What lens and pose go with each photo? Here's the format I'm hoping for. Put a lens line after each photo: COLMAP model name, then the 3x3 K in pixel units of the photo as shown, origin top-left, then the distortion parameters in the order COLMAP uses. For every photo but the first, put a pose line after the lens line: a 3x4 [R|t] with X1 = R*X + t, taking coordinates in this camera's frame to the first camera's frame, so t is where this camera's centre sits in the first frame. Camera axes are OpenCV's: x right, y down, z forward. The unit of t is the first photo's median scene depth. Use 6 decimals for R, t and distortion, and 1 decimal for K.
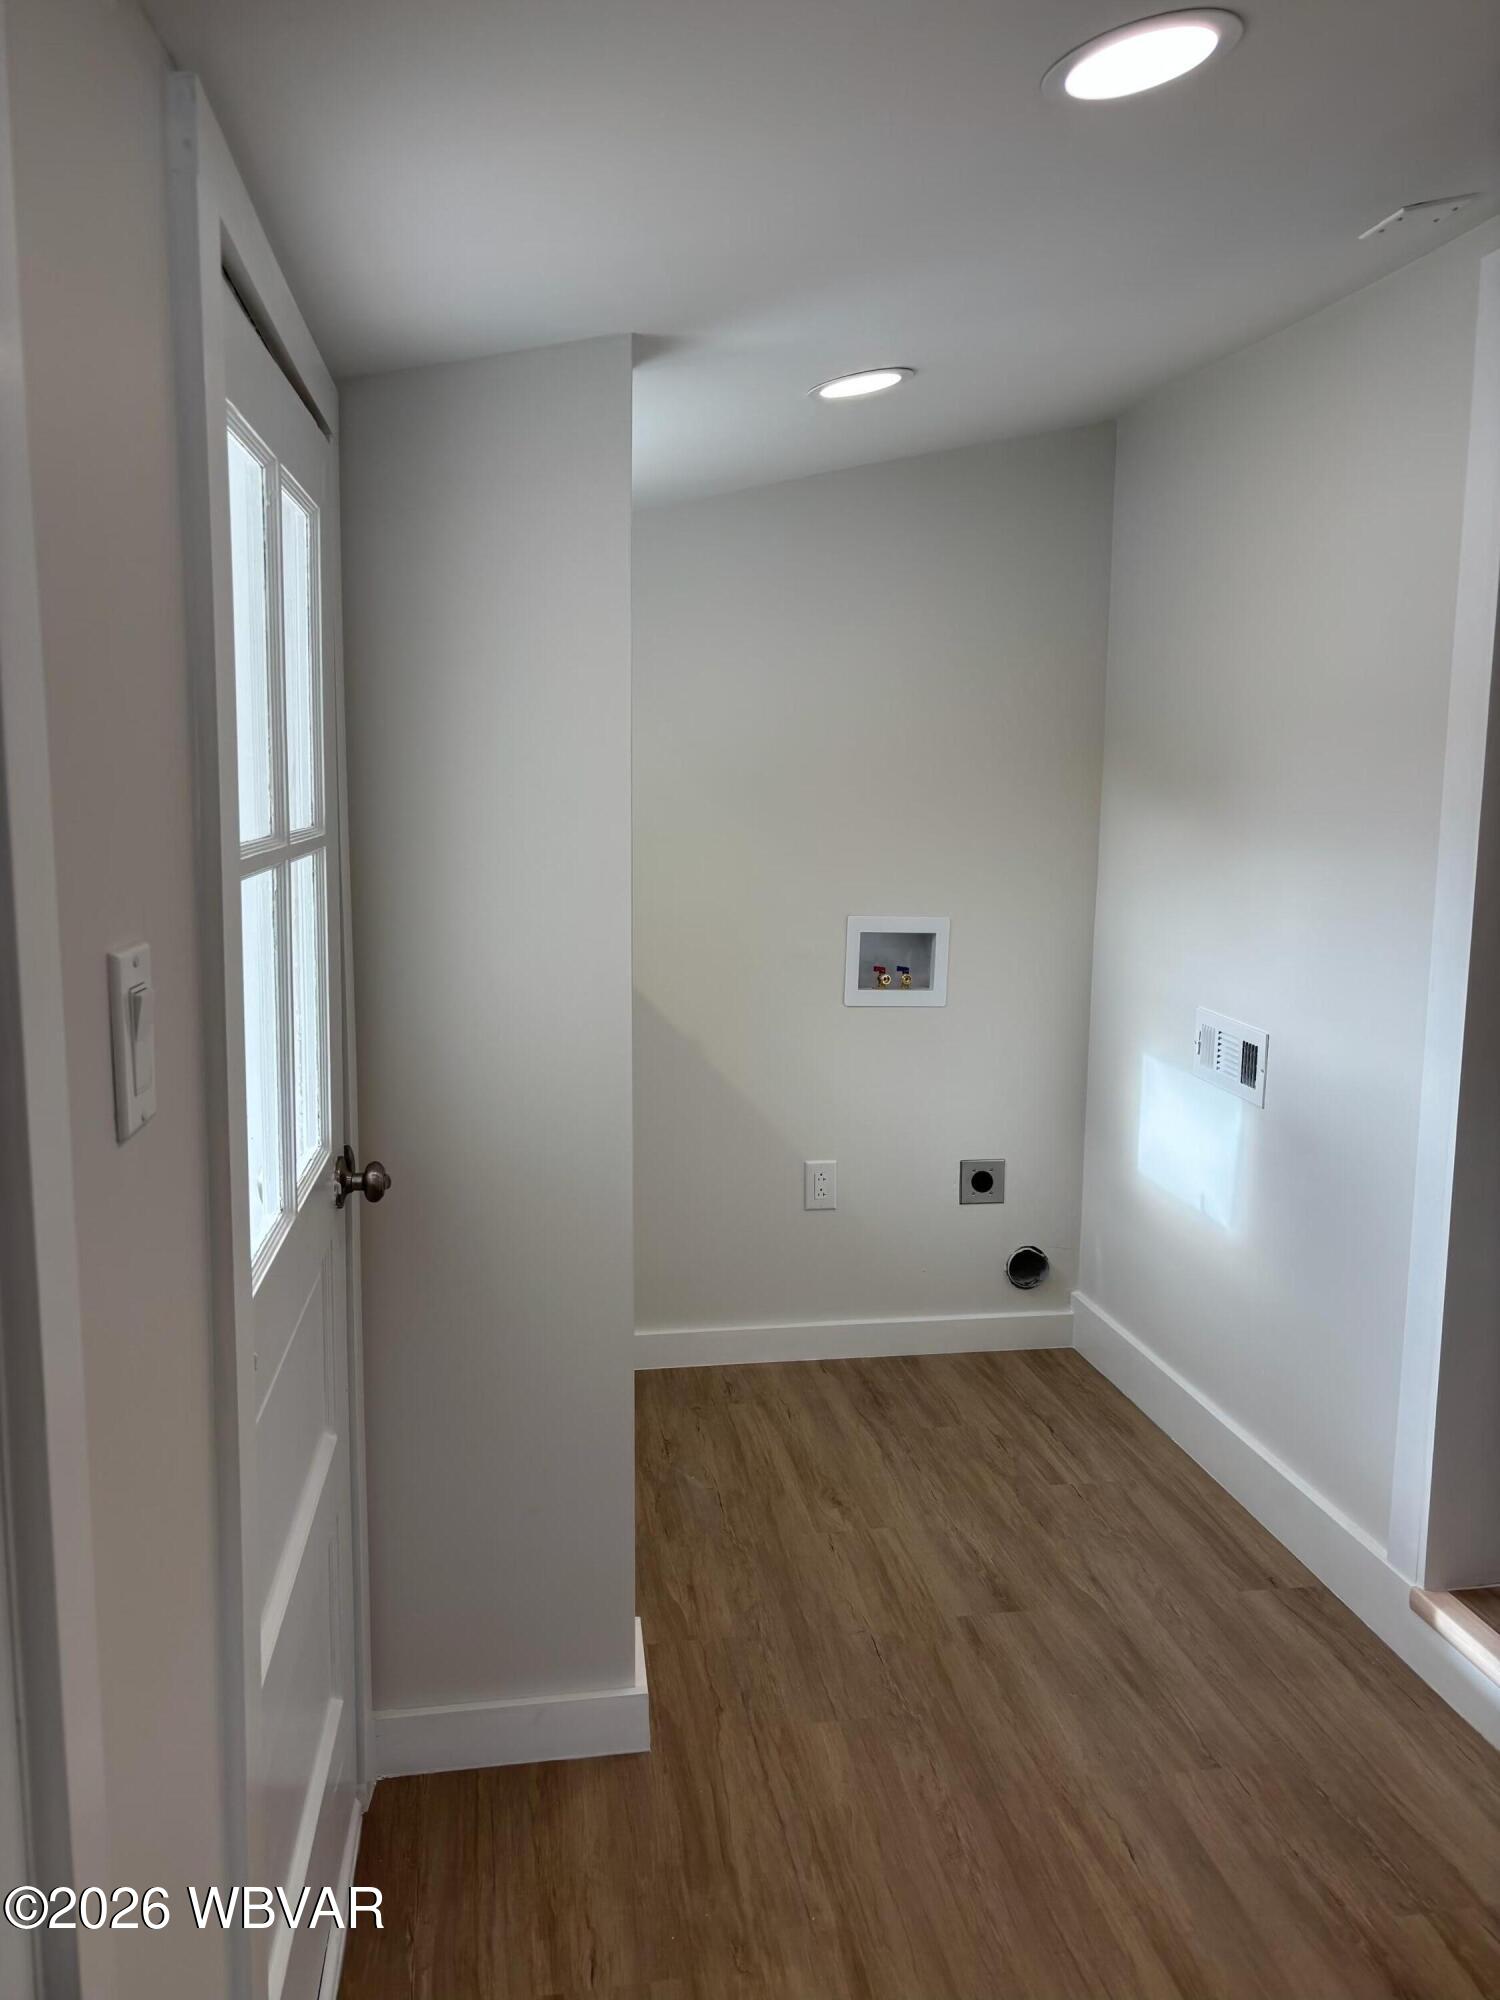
lens RADIAL K [[1513.3, 0, 758.2], [0, 1513.3, 991.4], [0, 0, 1]] dist [0.012987, -0.017527]
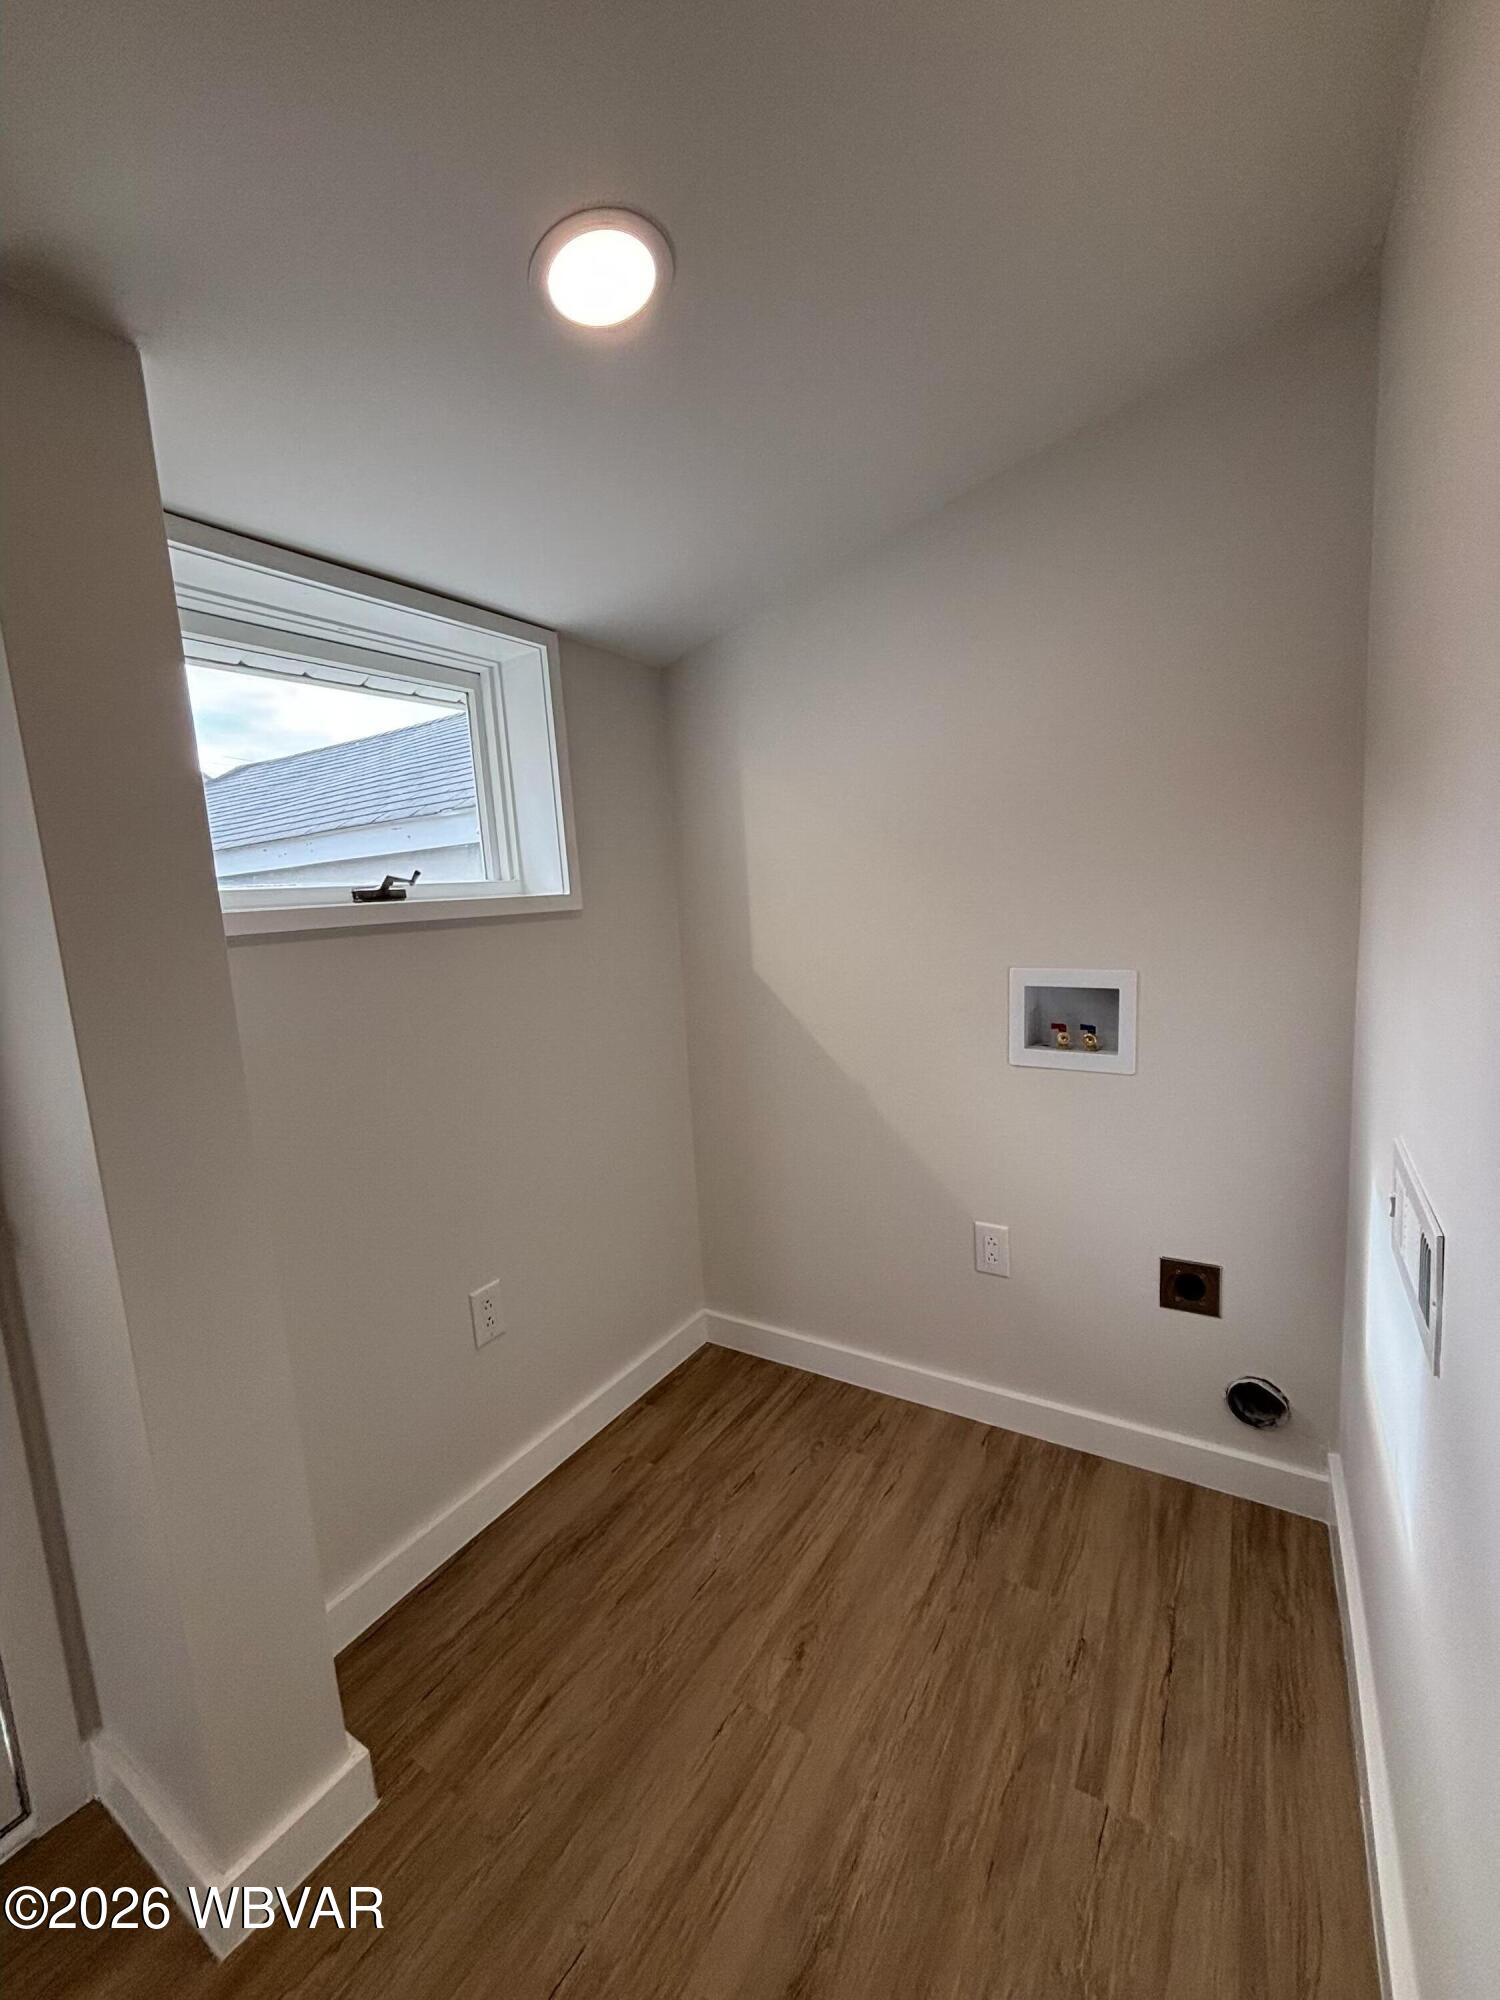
lens RADIAL K [[808.2, 0, 747.6], [0, 808.2, 1013.6], [0, 0, 1]] dist [0.002221, -0.001334]
pose [[0.749271, 0.034262, -0.661376, 0.283598], [-0.023521, 0.999408, 0.025126, -0.033186], [0.661845, -0.003270, 0.749633, 0.560311]]
